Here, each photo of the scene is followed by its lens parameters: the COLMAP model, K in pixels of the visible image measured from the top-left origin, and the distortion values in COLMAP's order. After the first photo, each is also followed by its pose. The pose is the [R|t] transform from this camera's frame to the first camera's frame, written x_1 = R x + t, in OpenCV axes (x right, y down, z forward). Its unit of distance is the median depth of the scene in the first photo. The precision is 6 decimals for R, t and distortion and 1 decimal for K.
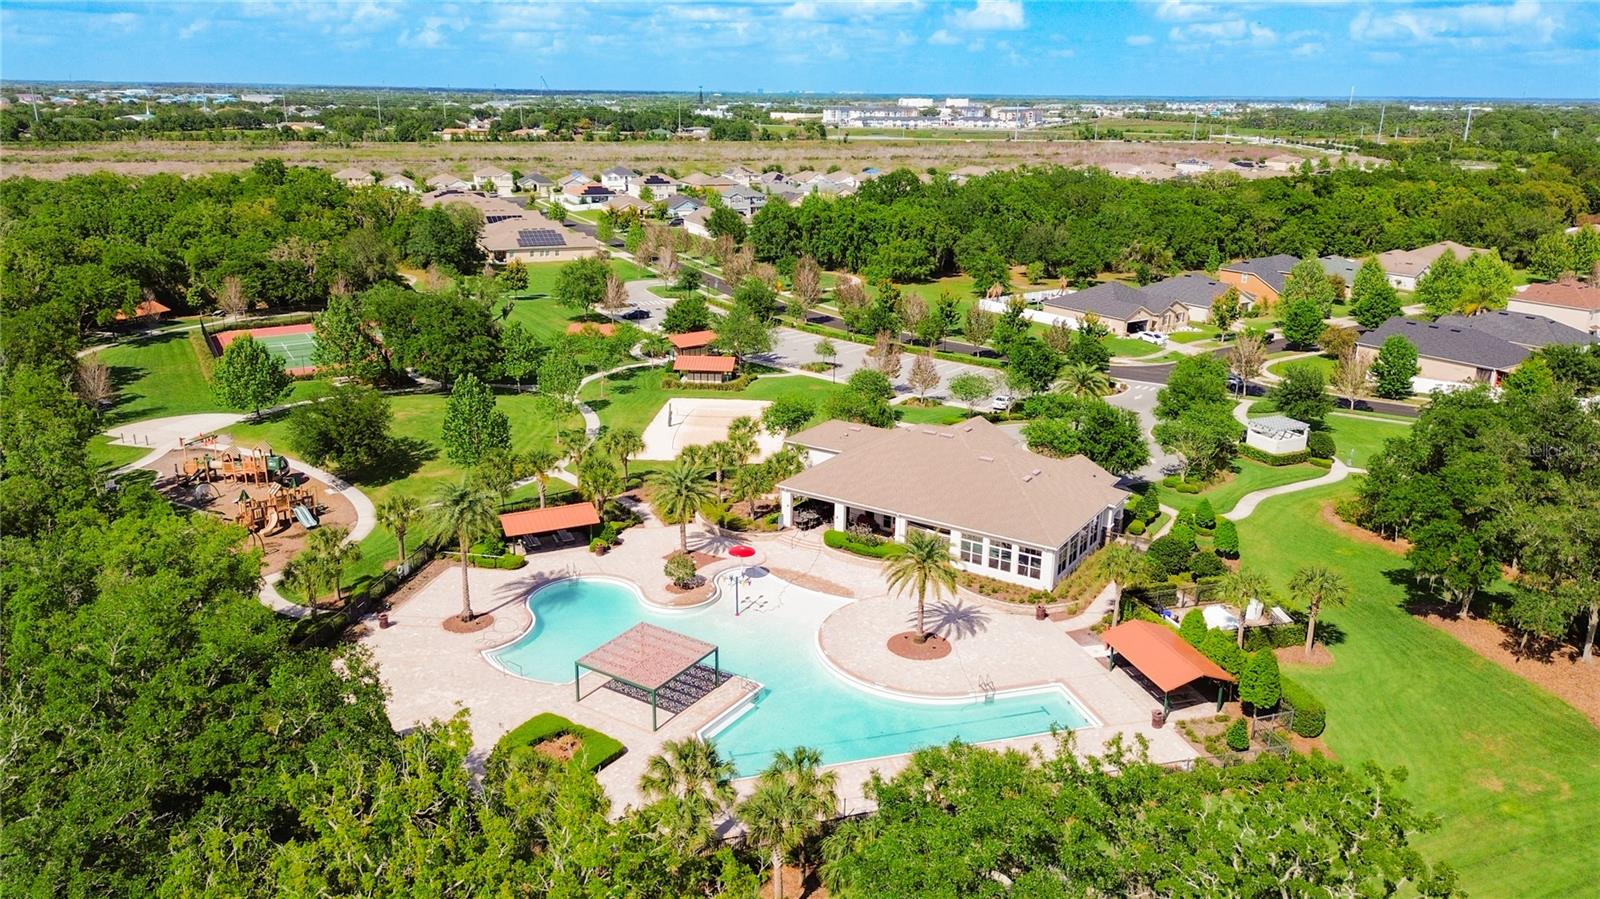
lens RADIAL K [[1129.9, 0, 800.0], [0, 1129.9, 449.5], [0, 0, 1]] dist [0.068067, -0.092738]
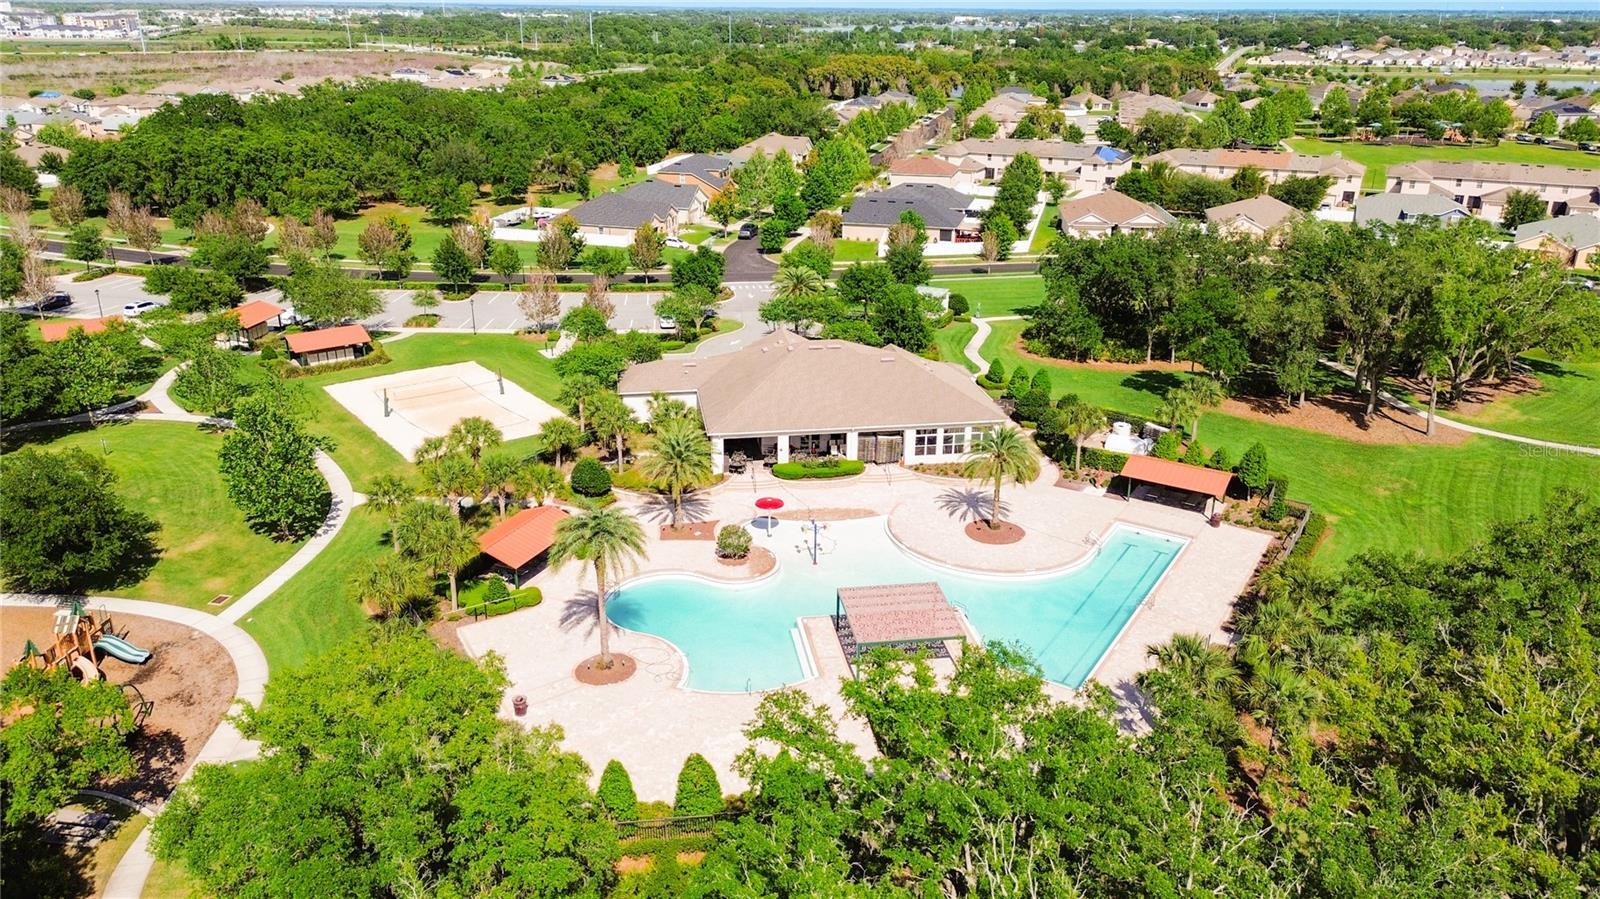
lens RADIAL K [[1129.9, 0, 800.0], [0, 1129.9, 449.5], [0, 0, 1]] dist [0.068067, -0.092738]
pose [[0.730773, -0.247154, 0.636306, -0.585175], [0.199782, 0.968774, 0.146848, -0.080251], [-0.652731, 0.019810, 0.757331, 0.256435]]
